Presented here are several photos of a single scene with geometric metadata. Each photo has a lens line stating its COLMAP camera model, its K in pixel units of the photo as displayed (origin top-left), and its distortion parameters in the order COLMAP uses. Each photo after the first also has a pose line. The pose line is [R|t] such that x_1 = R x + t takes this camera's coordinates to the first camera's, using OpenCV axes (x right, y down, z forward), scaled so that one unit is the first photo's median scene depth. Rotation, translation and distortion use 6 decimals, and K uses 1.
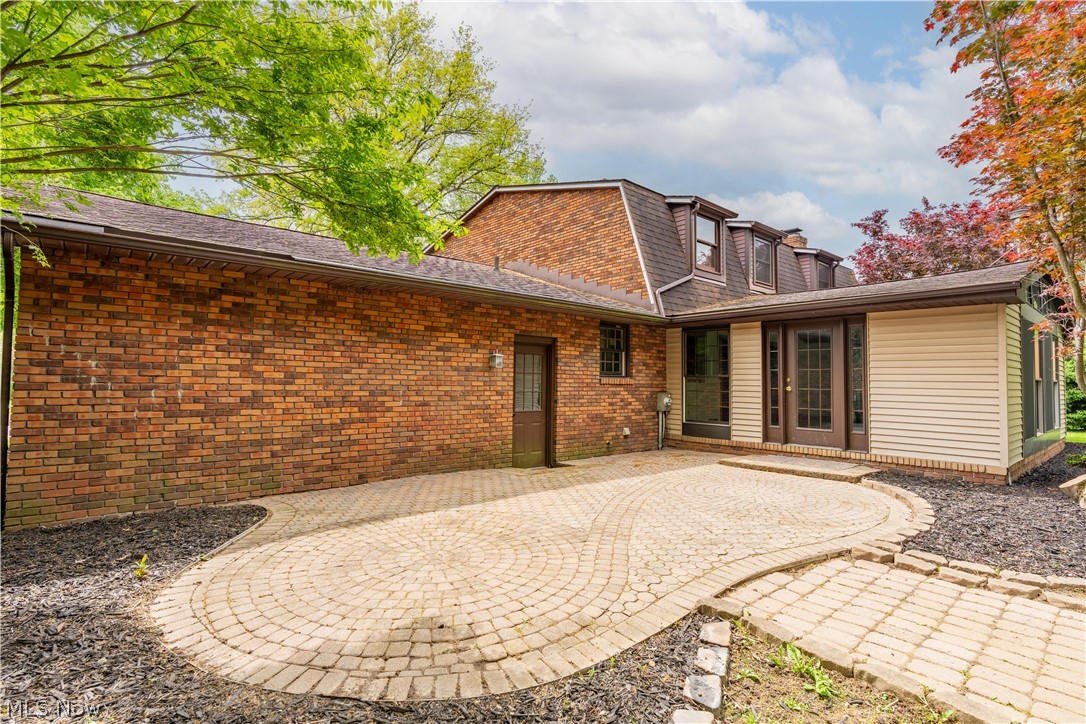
lens RADIAL K [[522.0, 0, 546.9], [0, 522.0, 357.0], [0, 0, 1]] dist [-0.001056, -0.001285]
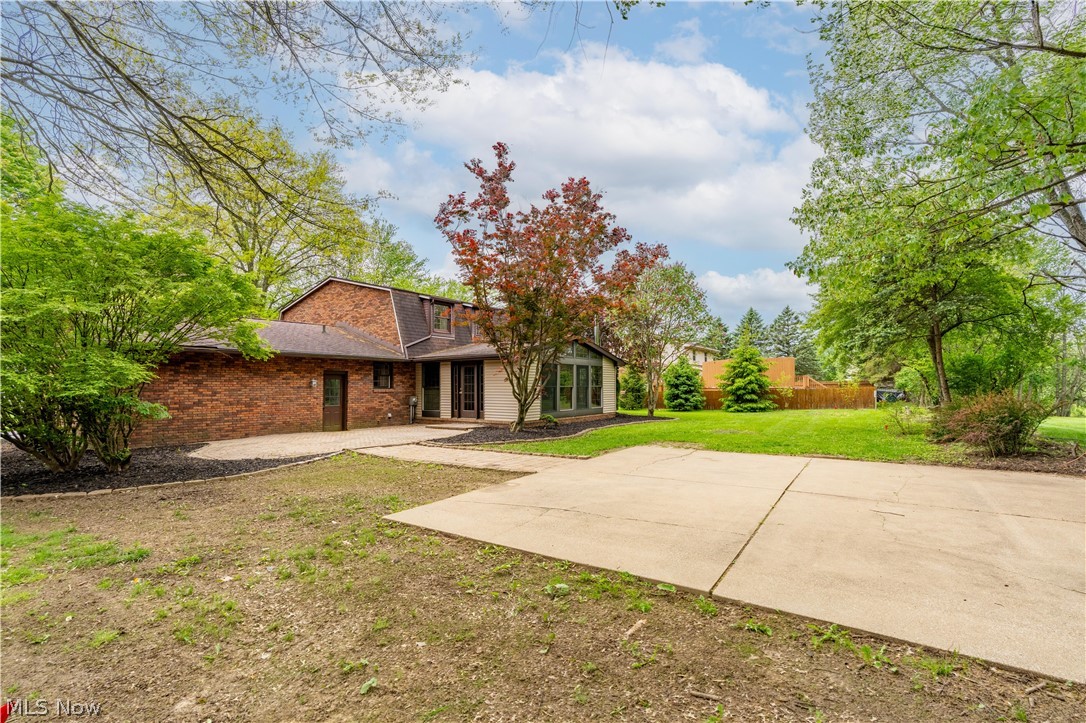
lens RADIAL K [[488.8, 0, 550.1], [0, 488.8, 360.3], [0, 0, 1]] dist [-0.005366, 0.000584]
pose [[0.973122, -0.004517, 0.230246, 0.394202], [0.004821, 0.999988, -0.000757, -0.081919], [-0.230239, 0.001847, 0.973132, -1.214224]]
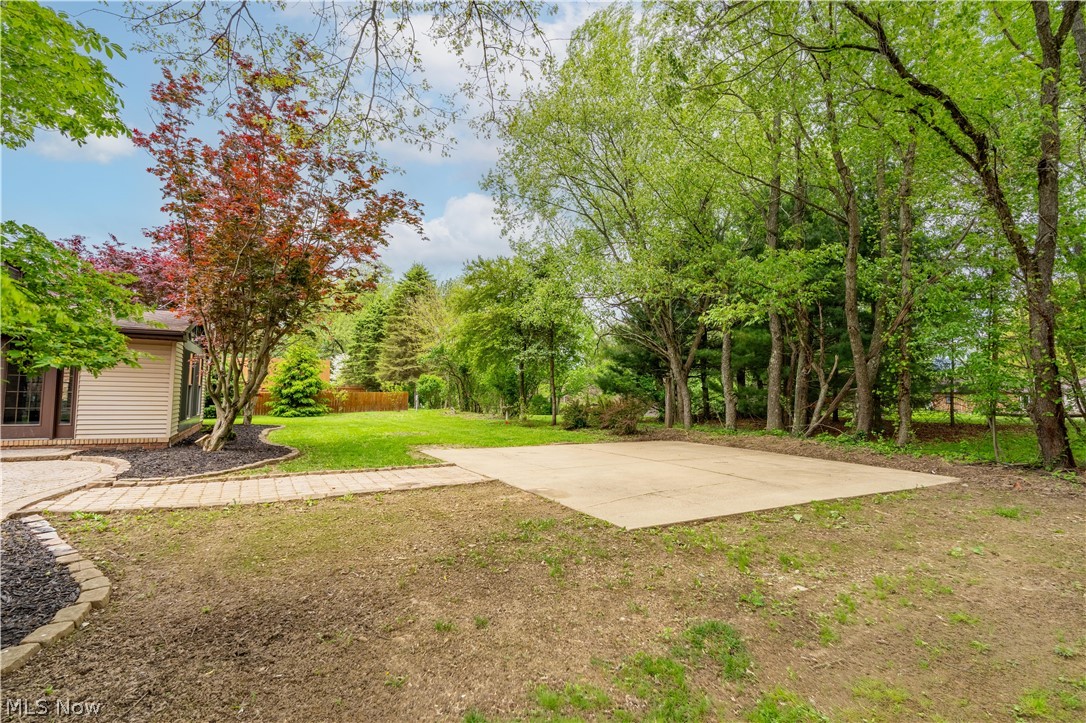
lens RADIAL K [[522.0, 0, 545.8], [0, 522.0, 365.7], [0, 0, 1]] dist [-0.001056, -0.001285]
pose [[0.217018, 0.045905, 0.975088, -0.423569], [-0.063519, 0.997441, -0.032821, -0.035743], [-0.974099, -0.054814, 0.219378, -0.453191]]
